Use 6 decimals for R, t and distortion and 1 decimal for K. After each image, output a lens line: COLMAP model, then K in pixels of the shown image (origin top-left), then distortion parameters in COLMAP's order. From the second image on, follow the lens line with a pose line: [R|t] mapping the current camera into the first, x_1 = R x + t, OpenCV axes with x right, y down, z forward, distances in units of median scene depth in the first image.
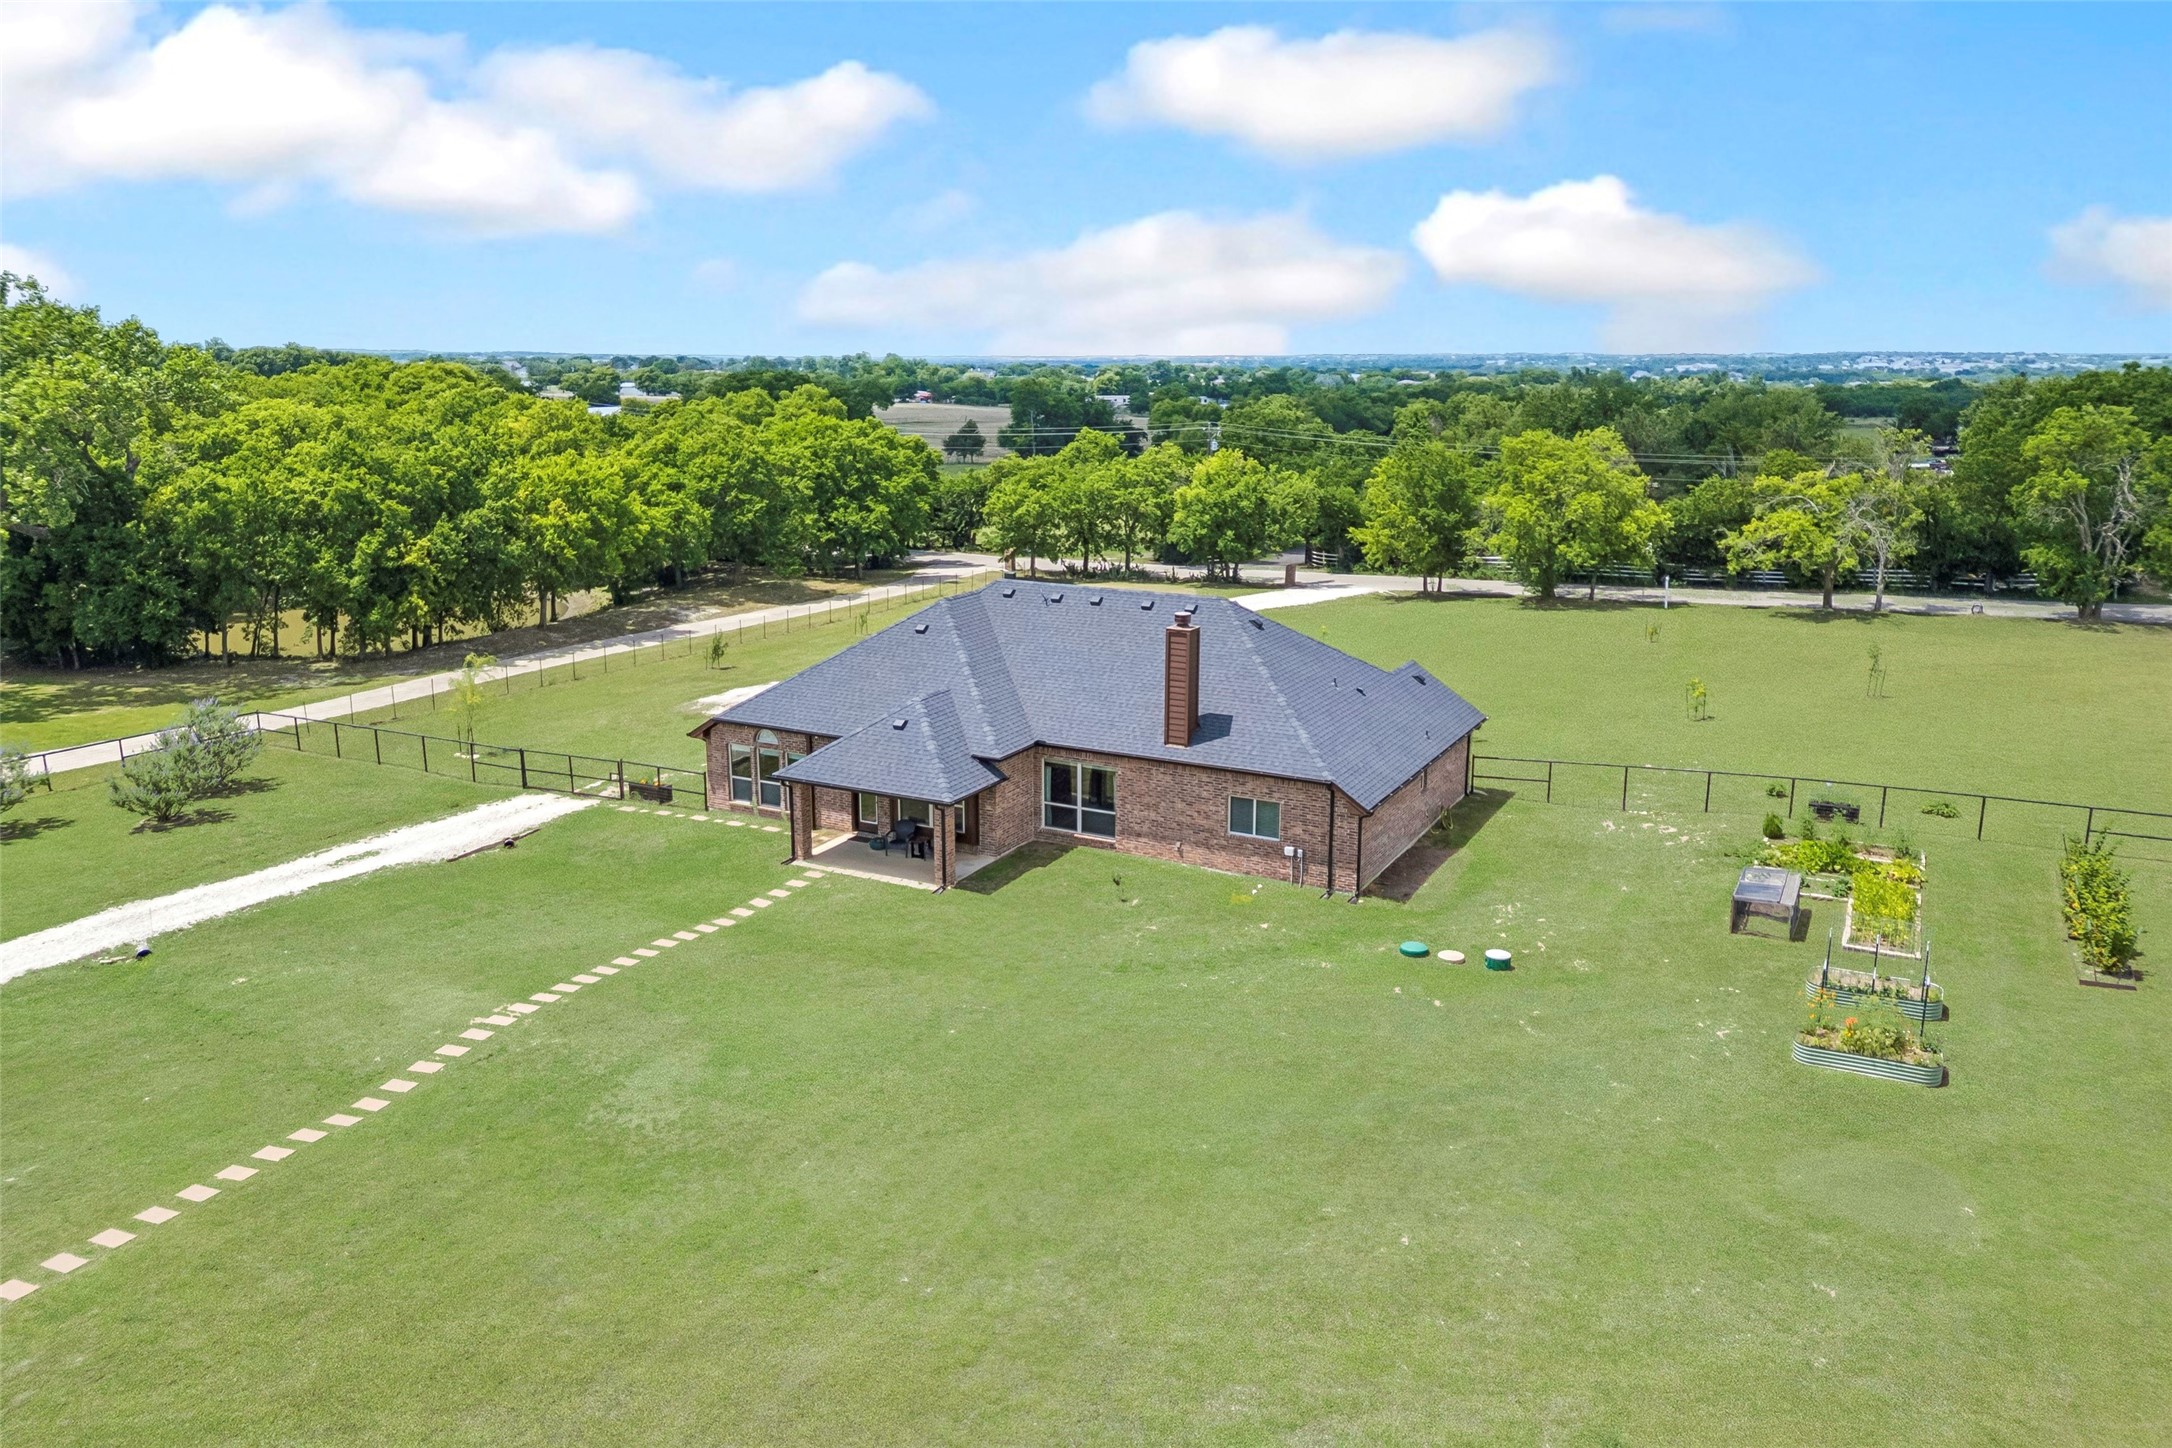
lens RADIAL K [[1532.0, 0, 1108.8], [0, 1532.0, 722.7], [0, 0, 1]] dist [0.086735, -0.101459]
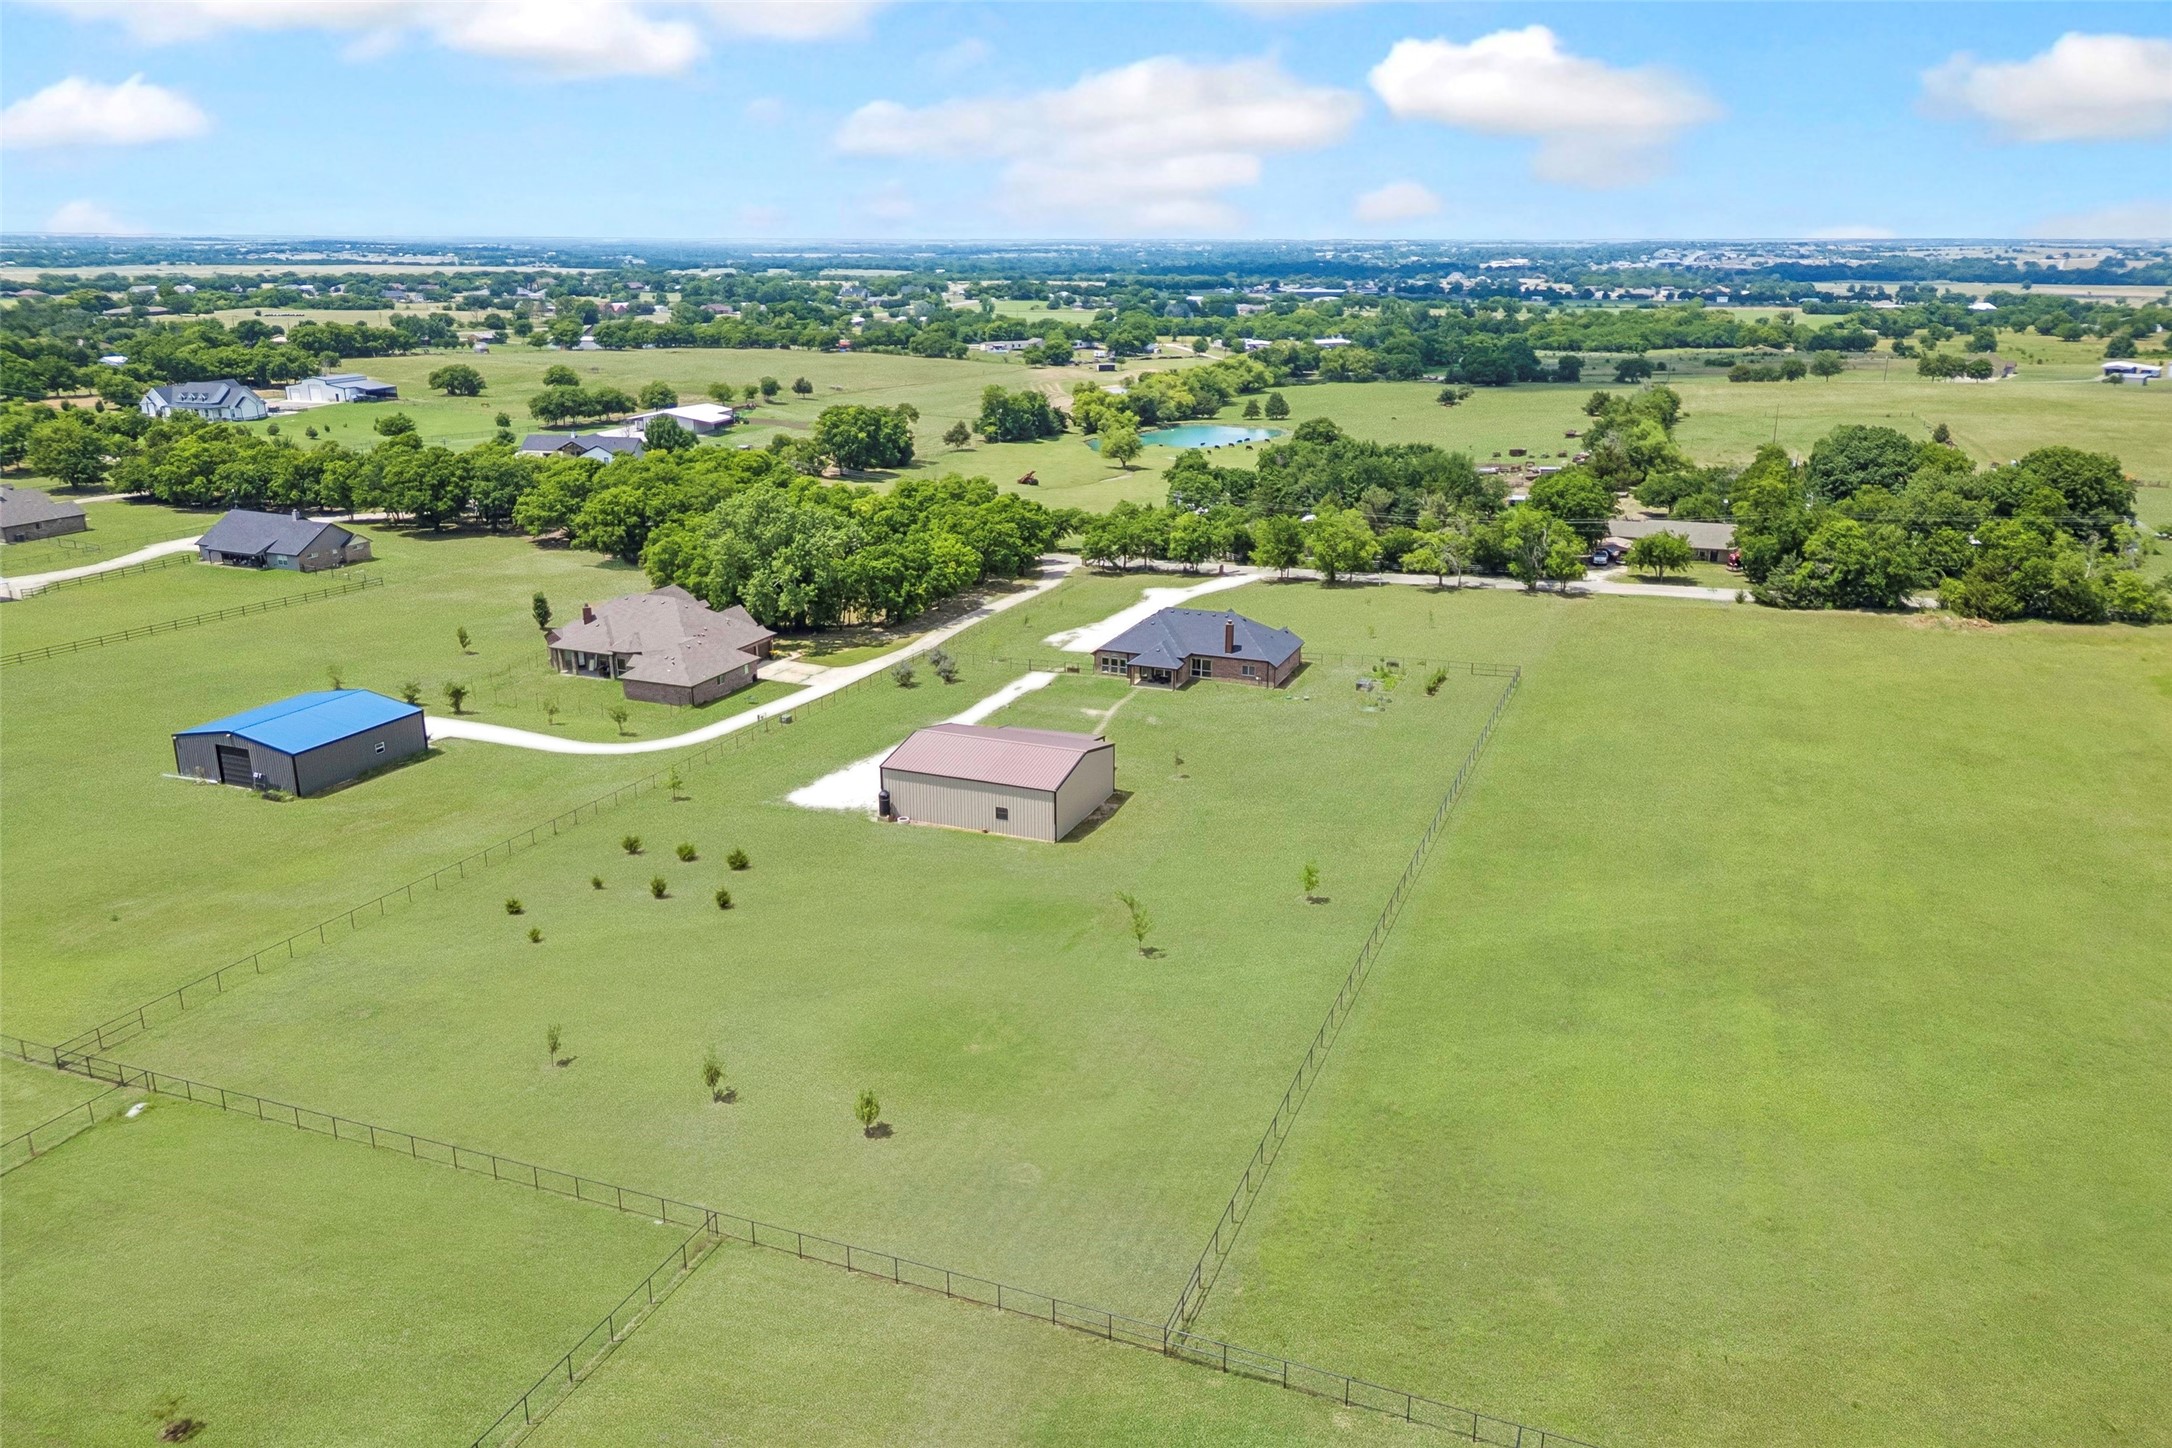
lens RADIAL K [[1532.0, 0, 1108.8], [0, 1532.0, 722.7], [0, 0, 1]] dist [0.086735, -0.101459]
pose [[0.994351, -0.035234, 0.100126, -0.328788], [0.027821, 0.996833, 0.074496, -0.054577], [-0.102434, -0.071290, 0.992182, -1.443457]]
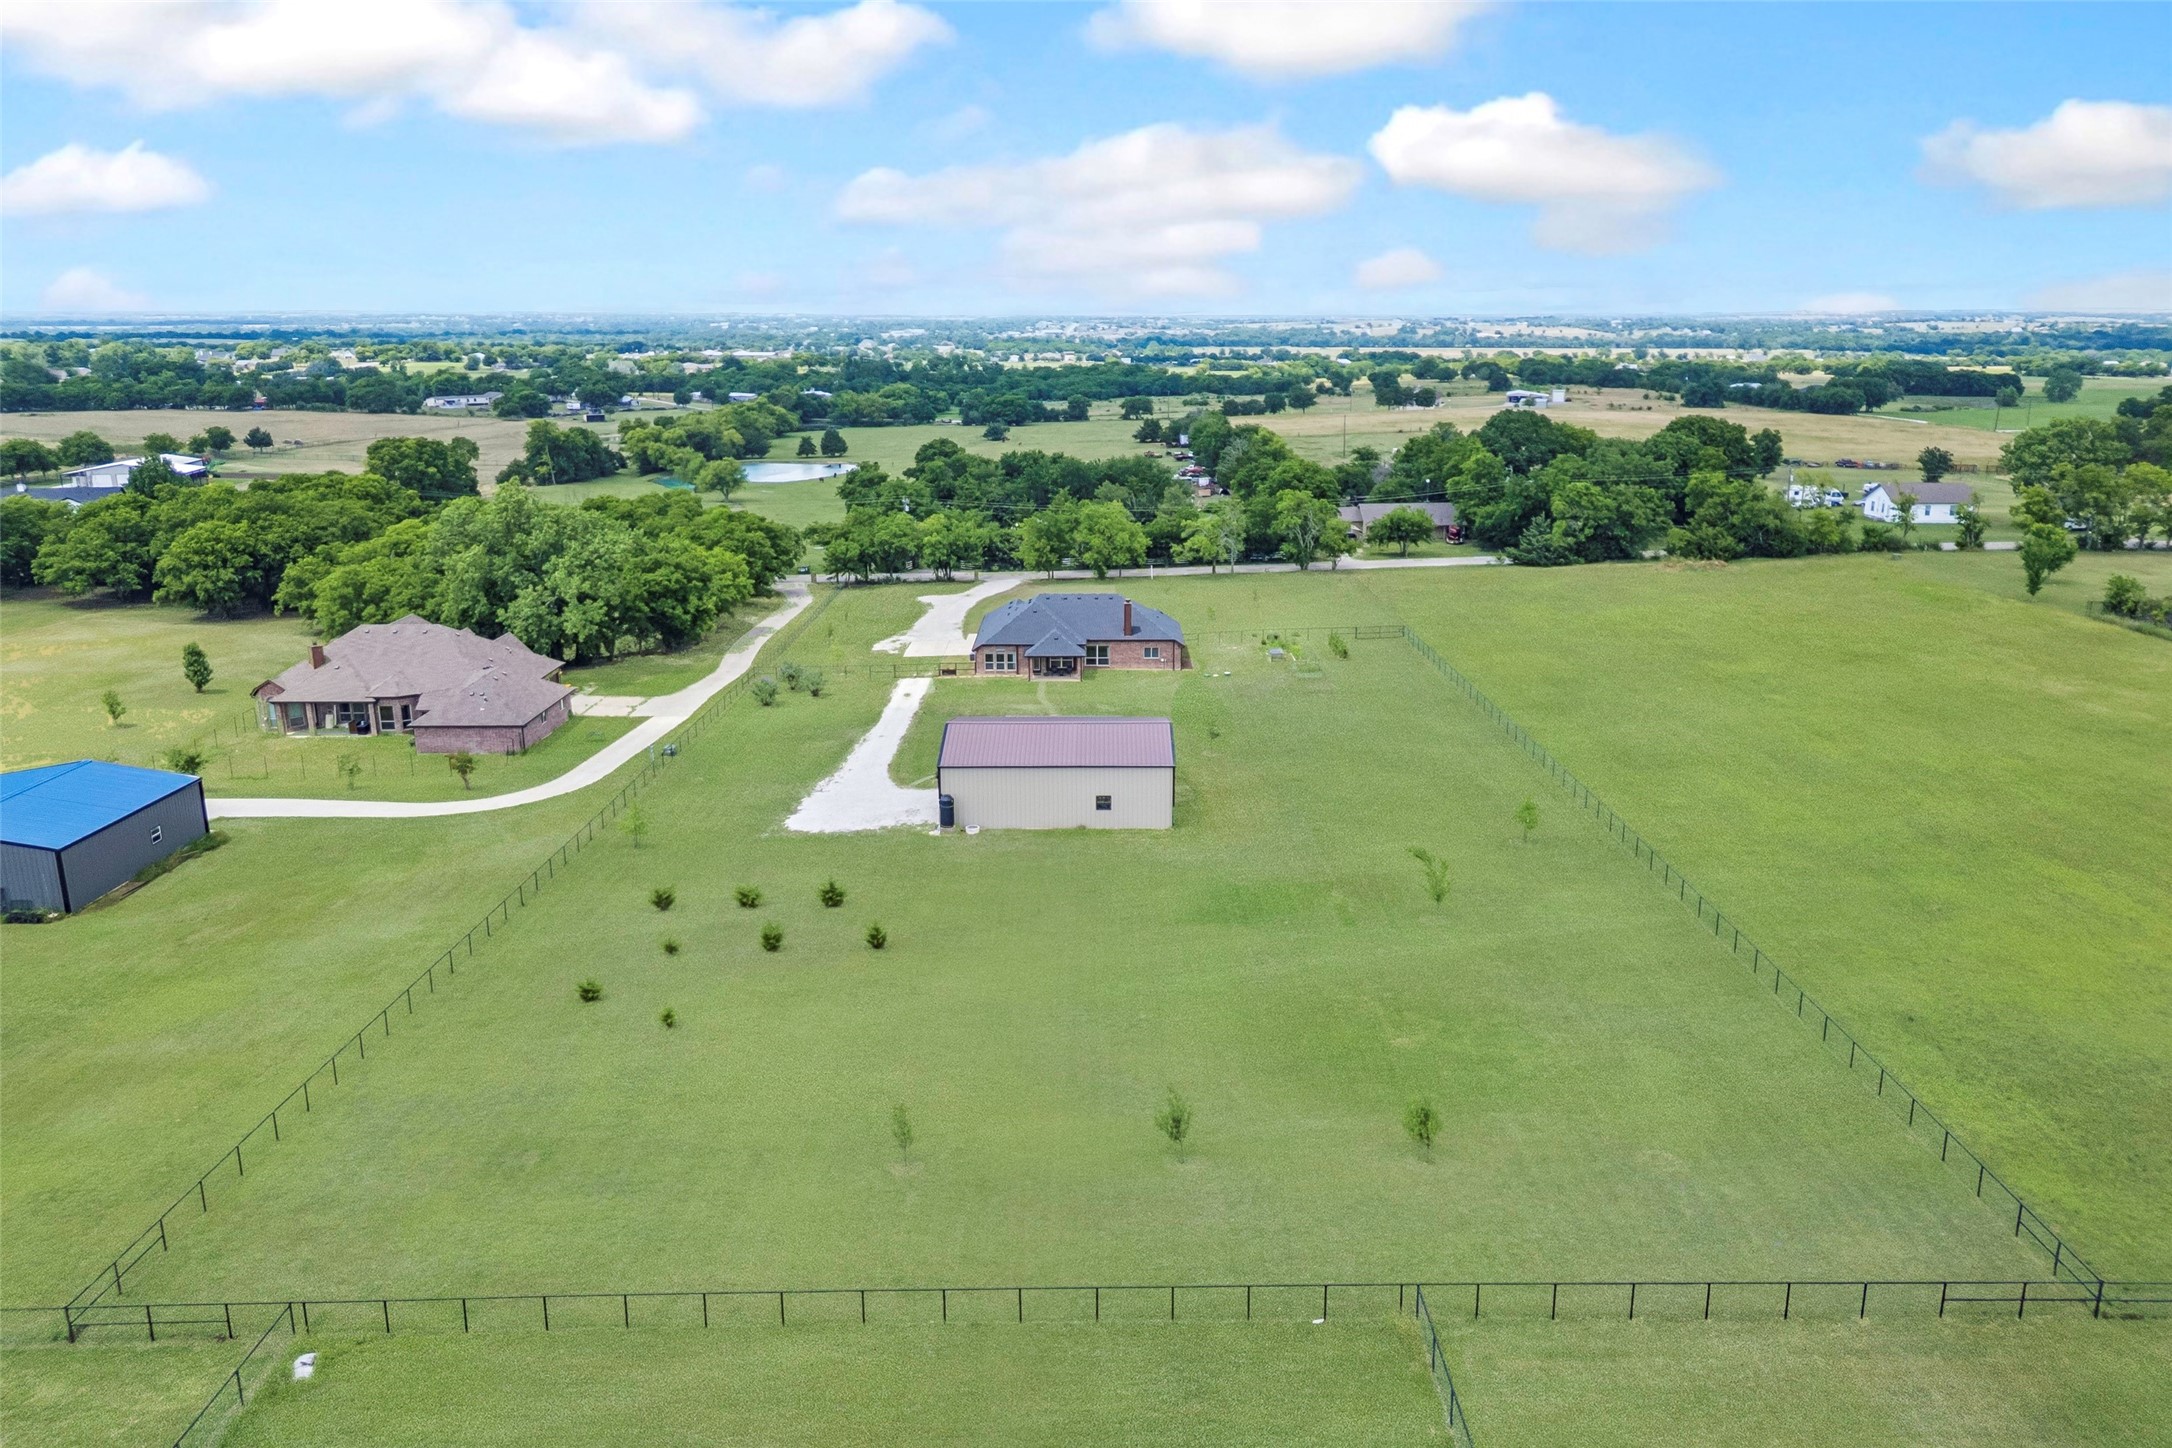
lens RADIAL K [[1532.0, 0, 1108.8], [0, 1532.0, 722.7], [0, 0, 1]] dist [0.086735, -0.101459]
pose [[0.883049, -0.126640, 0.451871, -0.814881], [0.113582, 0.991947, 0.056037, 0.005254], [-0.455329, 0.001841, 0.890322, -1.086266]]
